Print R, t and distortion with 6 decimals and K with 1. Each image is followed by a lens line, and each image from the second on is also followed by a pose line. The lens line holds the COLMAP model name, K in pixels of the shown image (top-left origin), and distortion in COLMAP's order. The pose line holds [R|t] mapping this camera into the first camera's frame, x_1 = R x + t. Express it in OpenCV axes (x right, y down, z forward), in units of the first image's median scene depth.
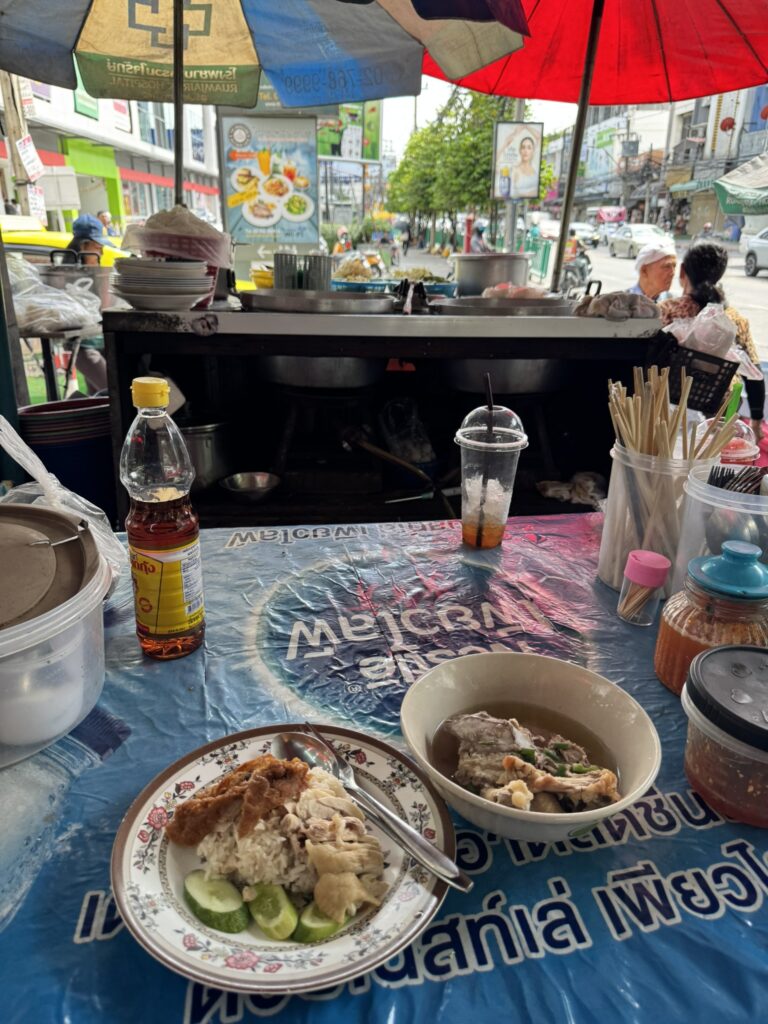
lens RADIAL K [[712.1, 0, 384.0], [0, 712.1, 512.0], [0, 0, 1]] dist [0.109739, -0.170923]
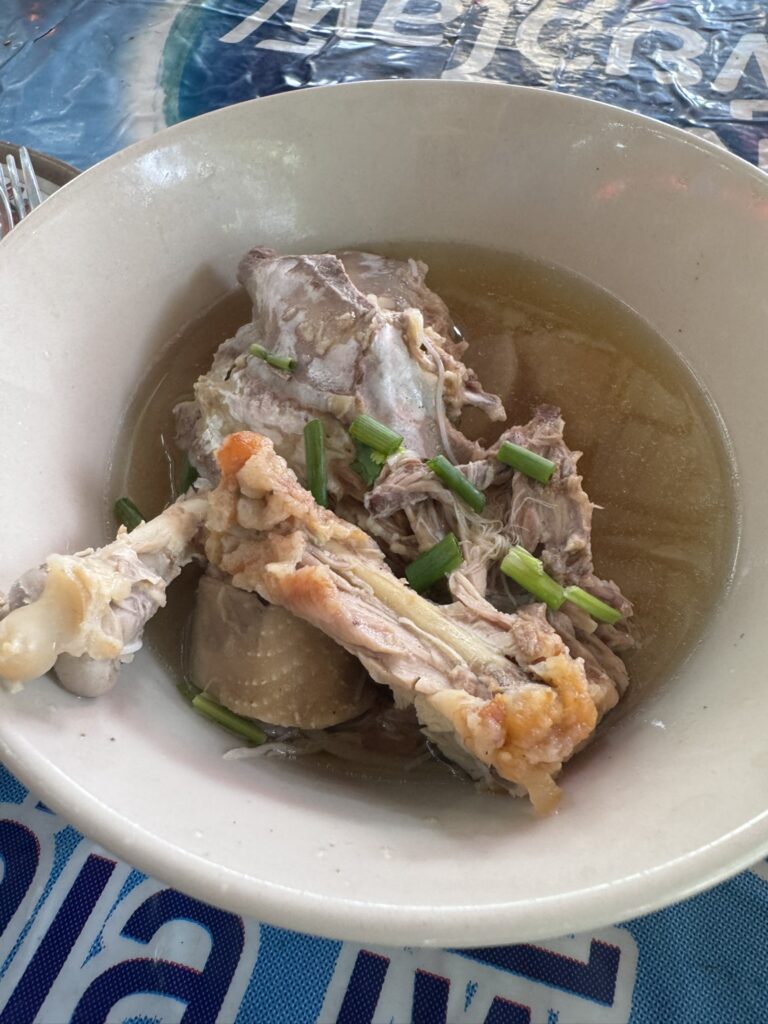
lens RADIAL K [[730.6, 0, 383.7], [0, 730.6, 460.2], [0, 0, 1]] dist [-0.002040, -0.002523]
pose [[0.871774, 0.399648, -0.283359, 0.308270], [-0.169670, 0.788890, 0.590647, 0.196884], [0.459590, -0.466833, 0.755542, 0.879820]]
